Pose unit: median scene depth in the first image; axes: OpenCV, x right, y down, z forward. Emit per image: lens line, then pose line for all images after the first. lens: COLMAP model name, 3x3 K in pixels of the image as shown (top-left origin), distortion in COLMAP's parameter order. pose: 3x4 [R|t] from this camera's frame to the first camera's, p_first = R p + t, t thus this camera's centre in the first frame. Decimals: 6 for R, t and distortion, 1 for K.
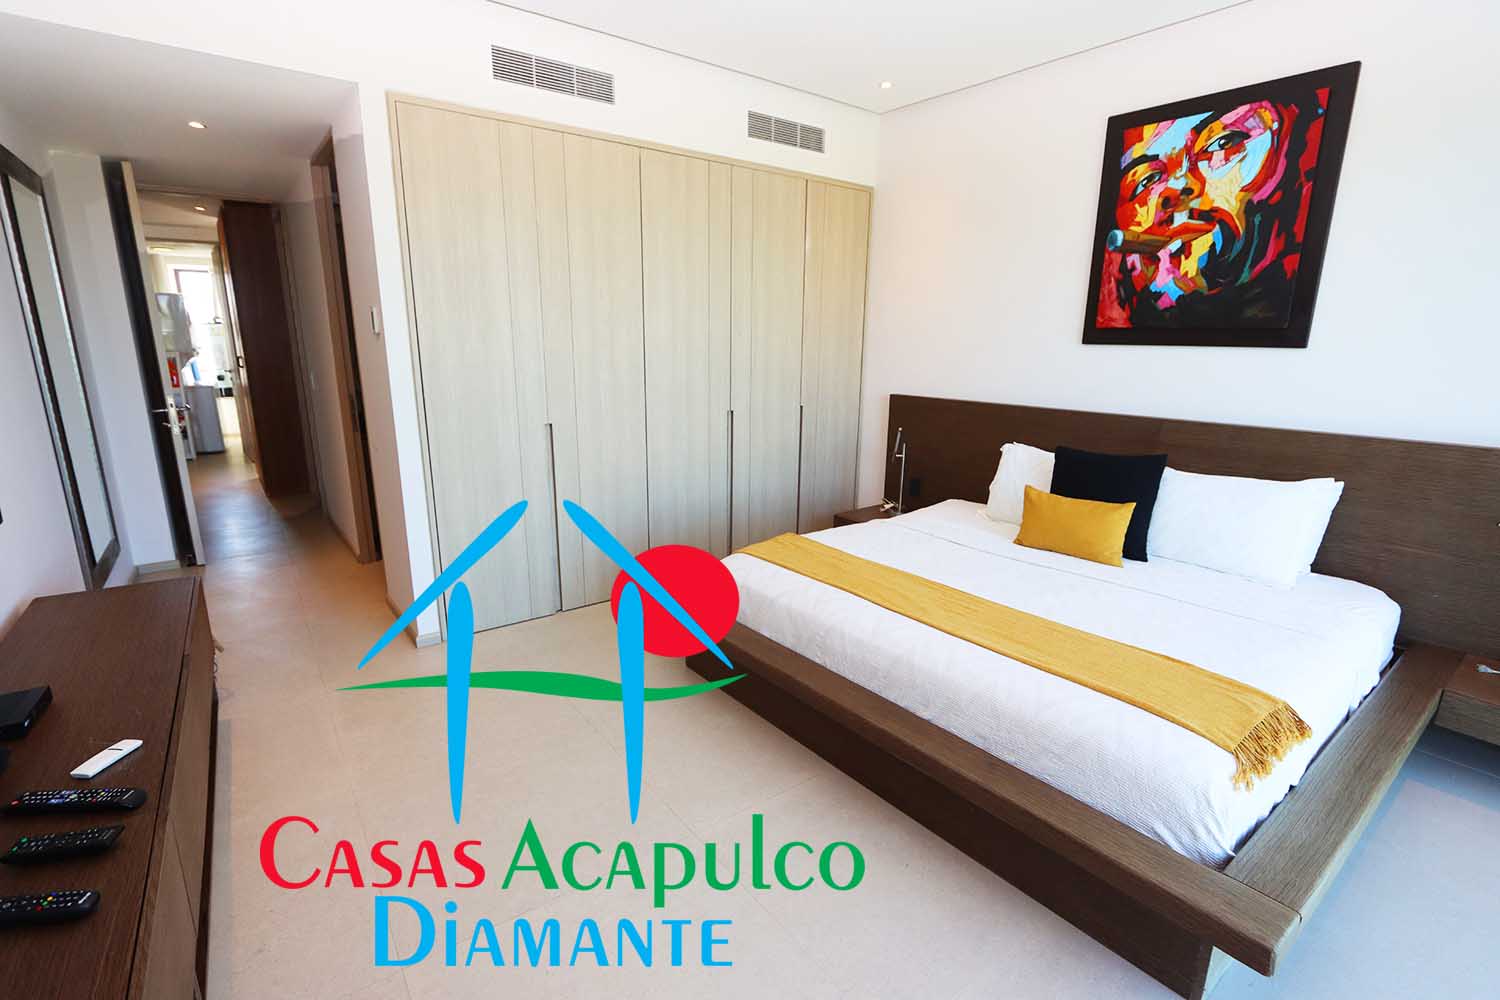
lens RADIAL K [[690.8, 0, 741.5], [0, 690.8, 501.5], [0, 0, 1]] dist [-0.017017, 0.002294]
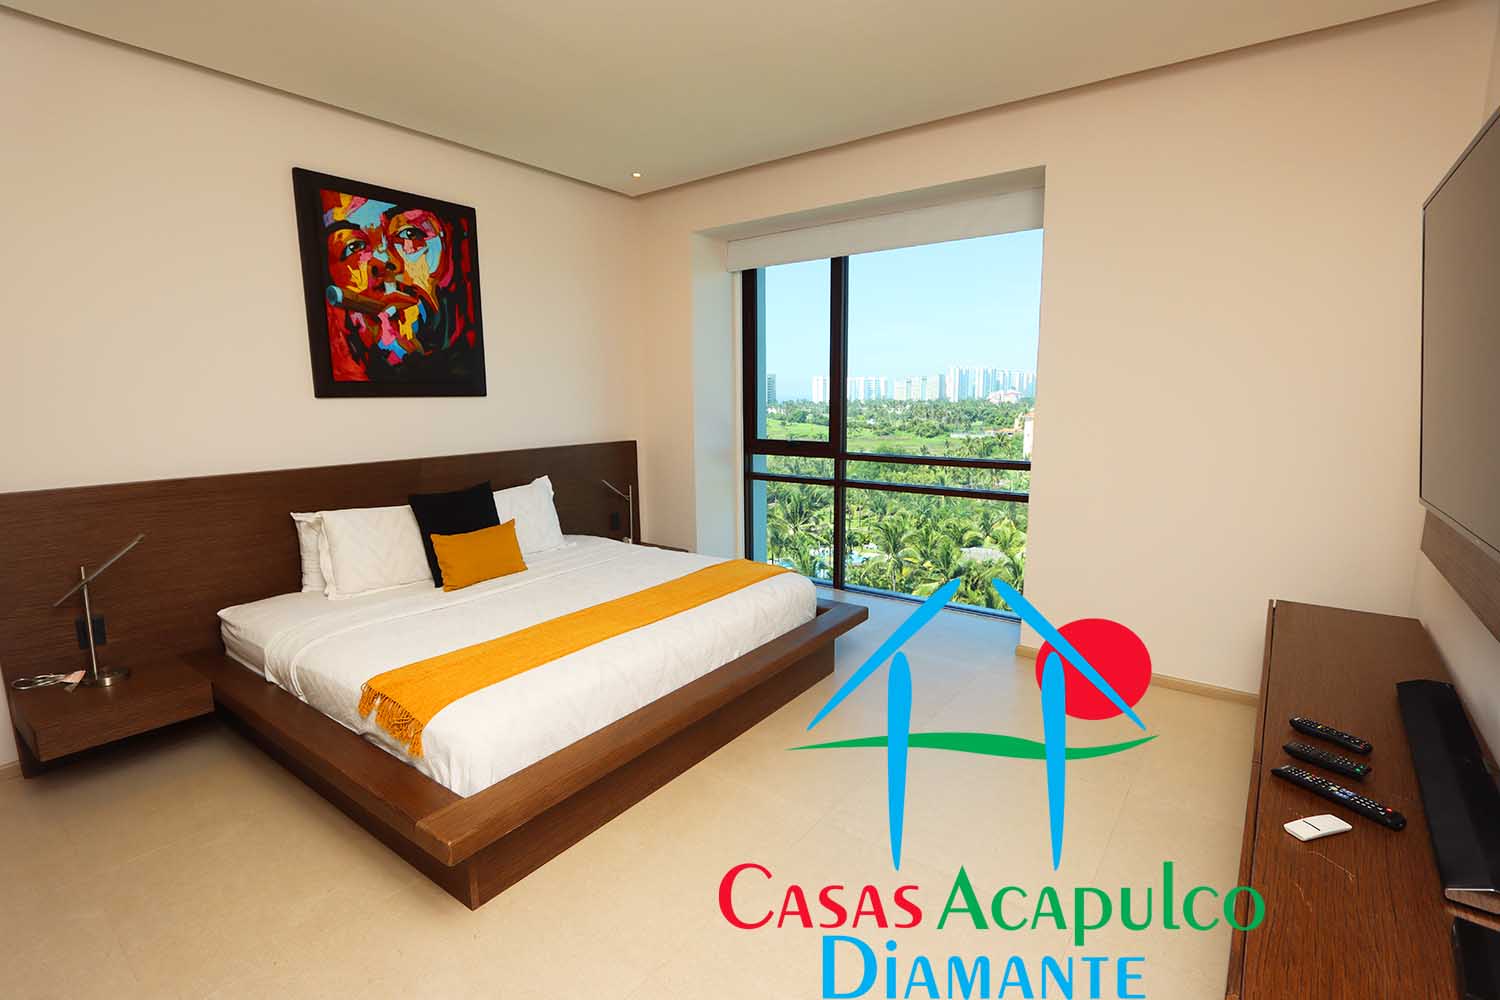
lens RADIAL K [[690.8, 0, 744.2], [0, 690.8, 496.4], [0, 0, 1]] dist [-0.017017, 0.002294]
pose [[-0.263036, -0.151690, 0.952786, -0.668555], [0.224258, 0.950900, 0.213301, -0.192522], [-0.938360, 0.269776, -0.216104, 0.783528]]
